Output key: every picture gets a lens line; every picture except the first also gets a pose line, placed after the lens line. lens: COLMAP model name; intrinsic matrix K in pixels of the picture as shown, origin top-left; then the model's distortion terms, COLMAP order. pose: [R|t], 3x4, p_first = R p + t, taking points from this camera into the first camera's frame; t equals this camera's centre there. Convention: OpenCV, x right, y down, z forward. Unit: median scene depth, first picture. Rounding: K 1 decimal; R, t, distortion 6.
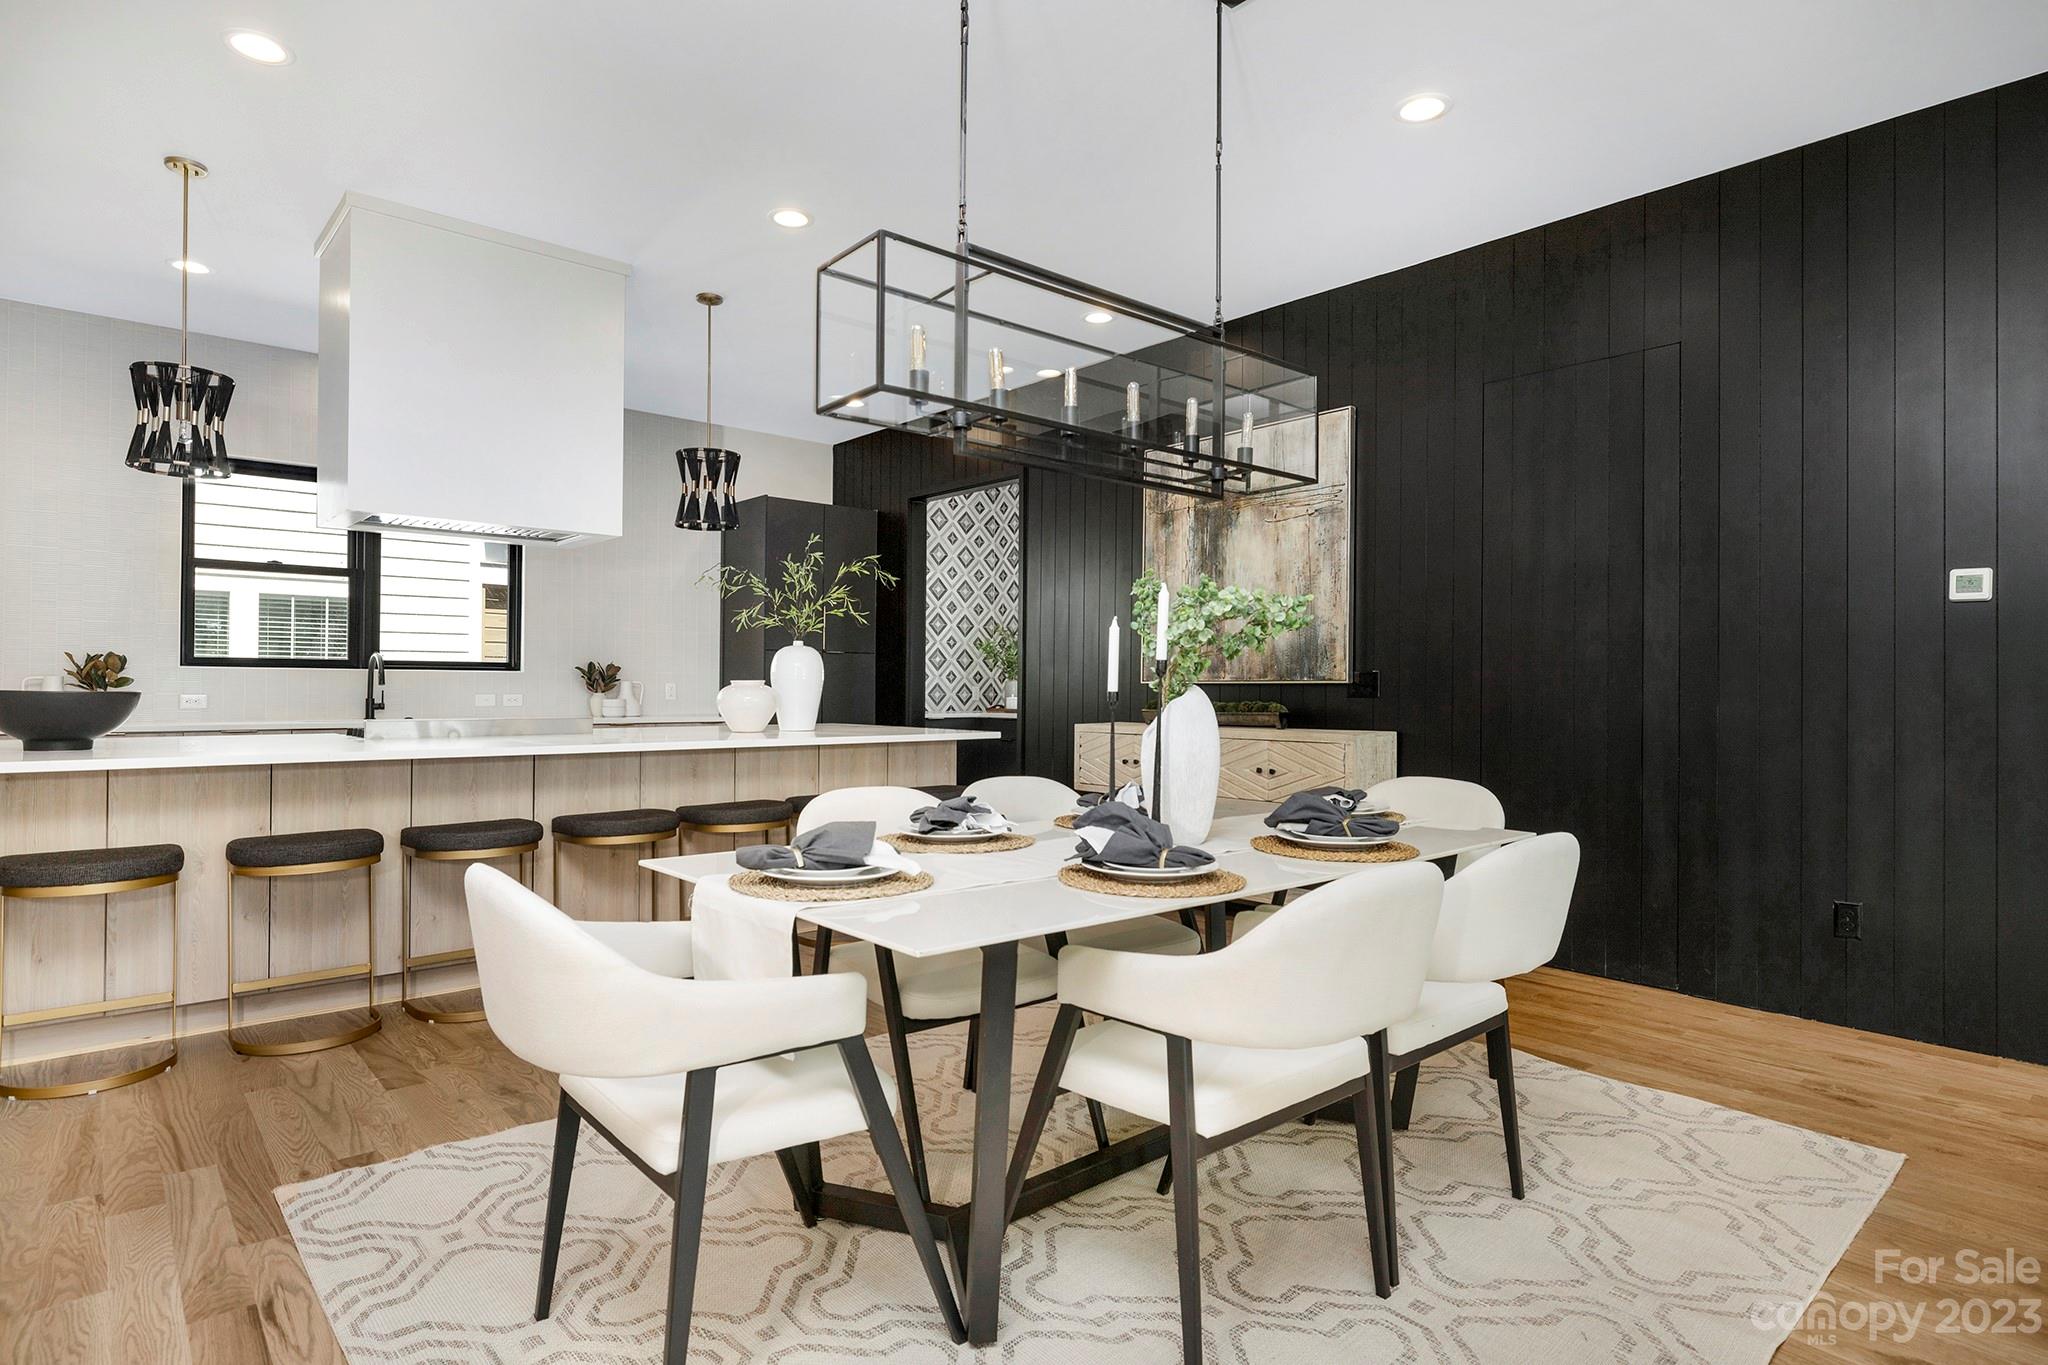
lens RADIAL K [[1095.9, 0, 1026.2], [0, 1095.9, 674.9], [0, 0, 1]] dist [0.000933, 0.000436]
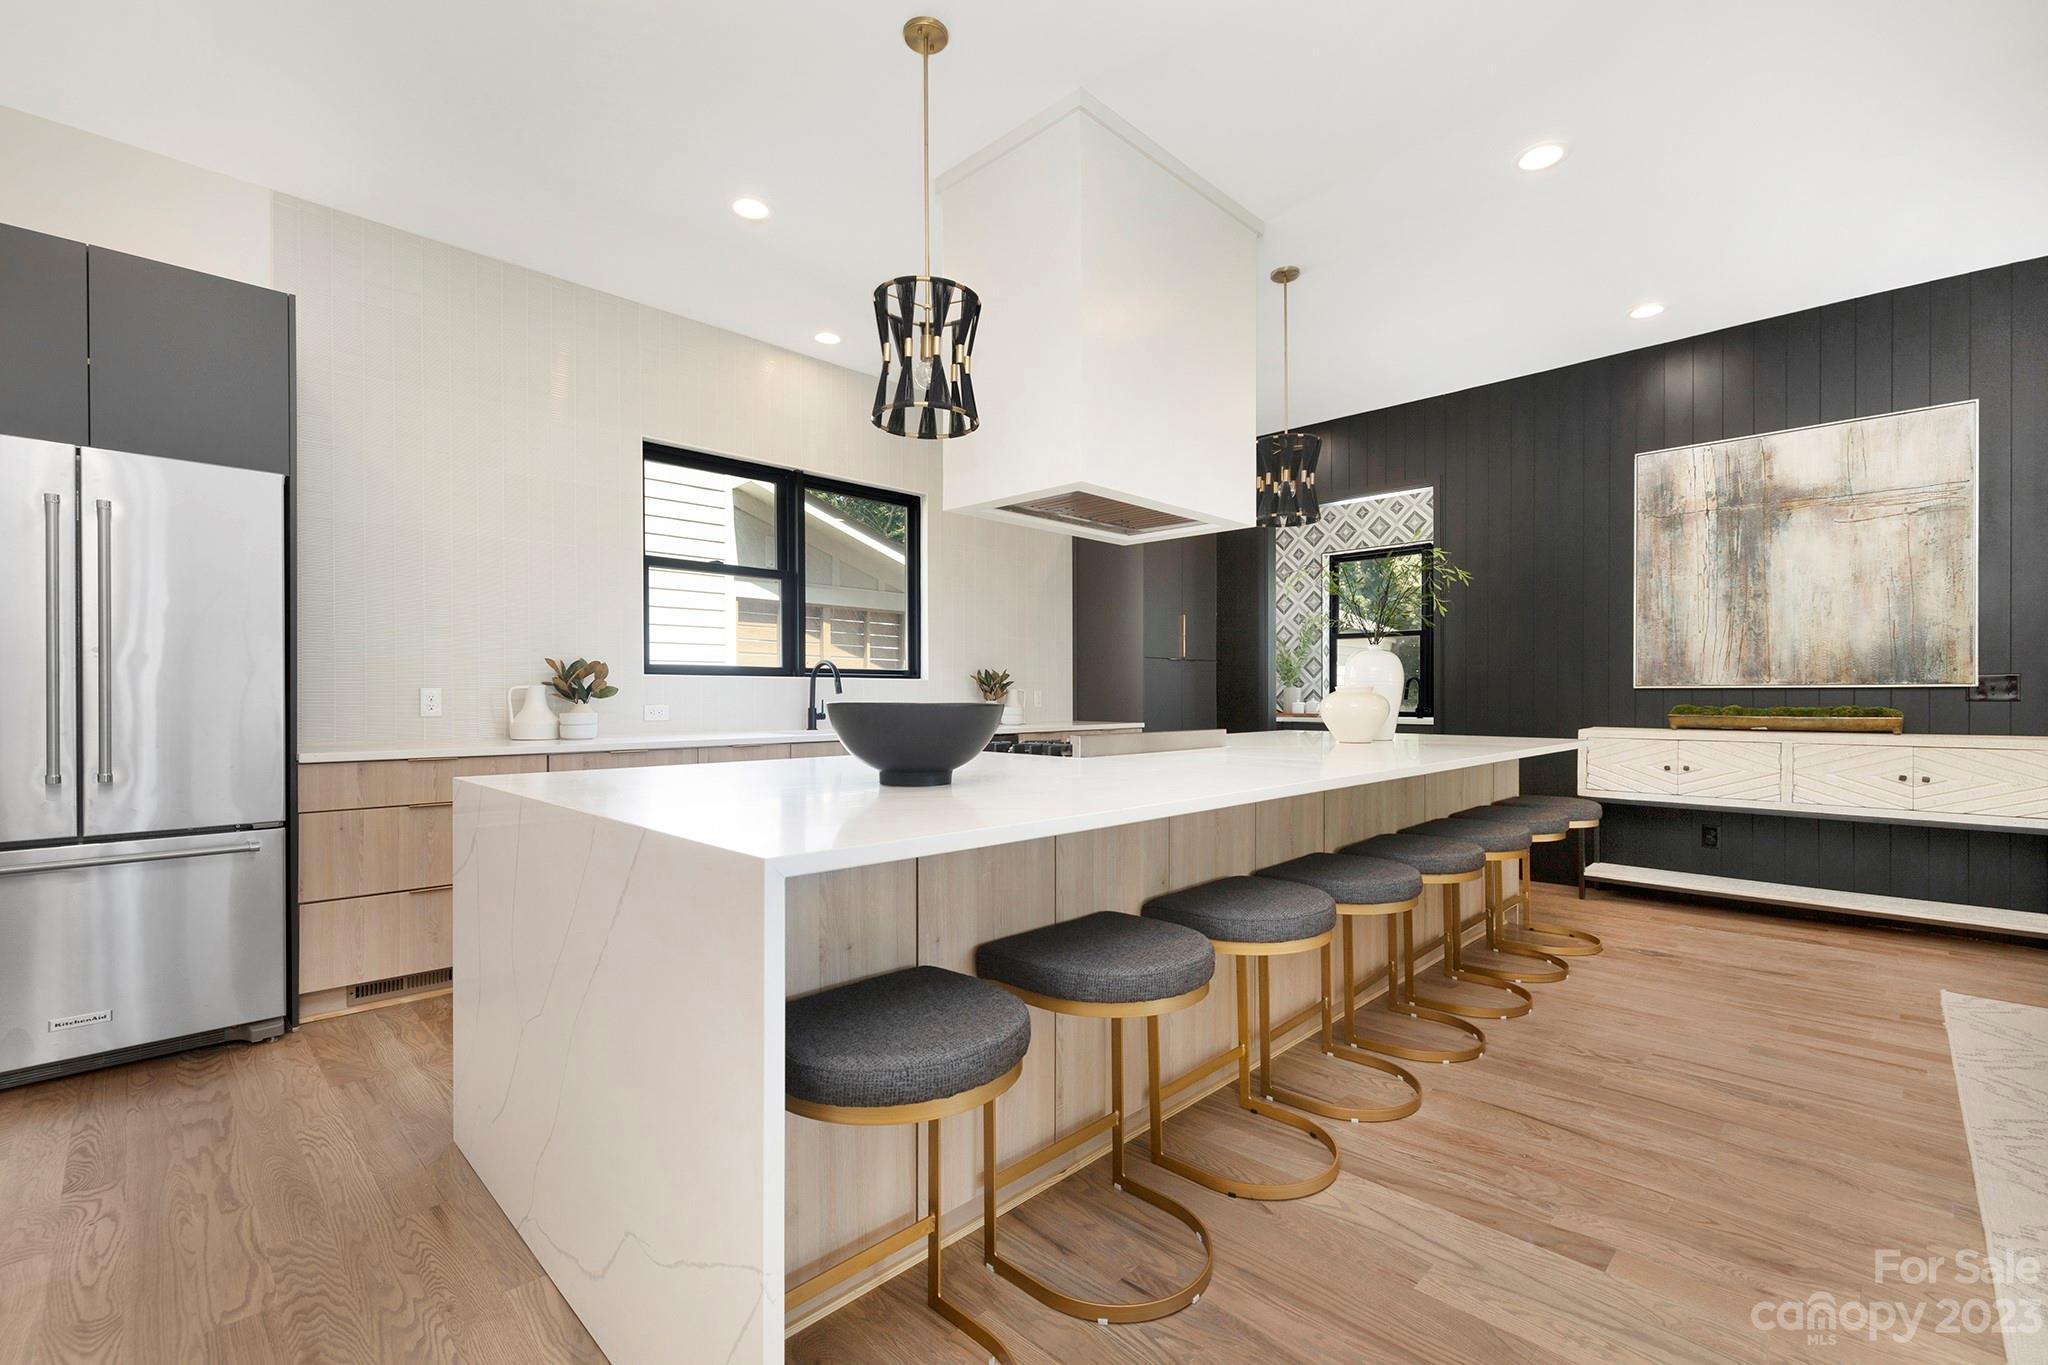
lens RADIAL K [[883.5, 0, 1025.7], [0, 883.5, 697.1], [0, 0, 1]] dist [0.001190, 0.000145]
pose [[0.996861, -0.004800, 0.079032, -0.578453], [0.003716, 0.999897, 0.013858, 0.002586], [-0.079091, -0.013521, 0.996776, 0.275679]]
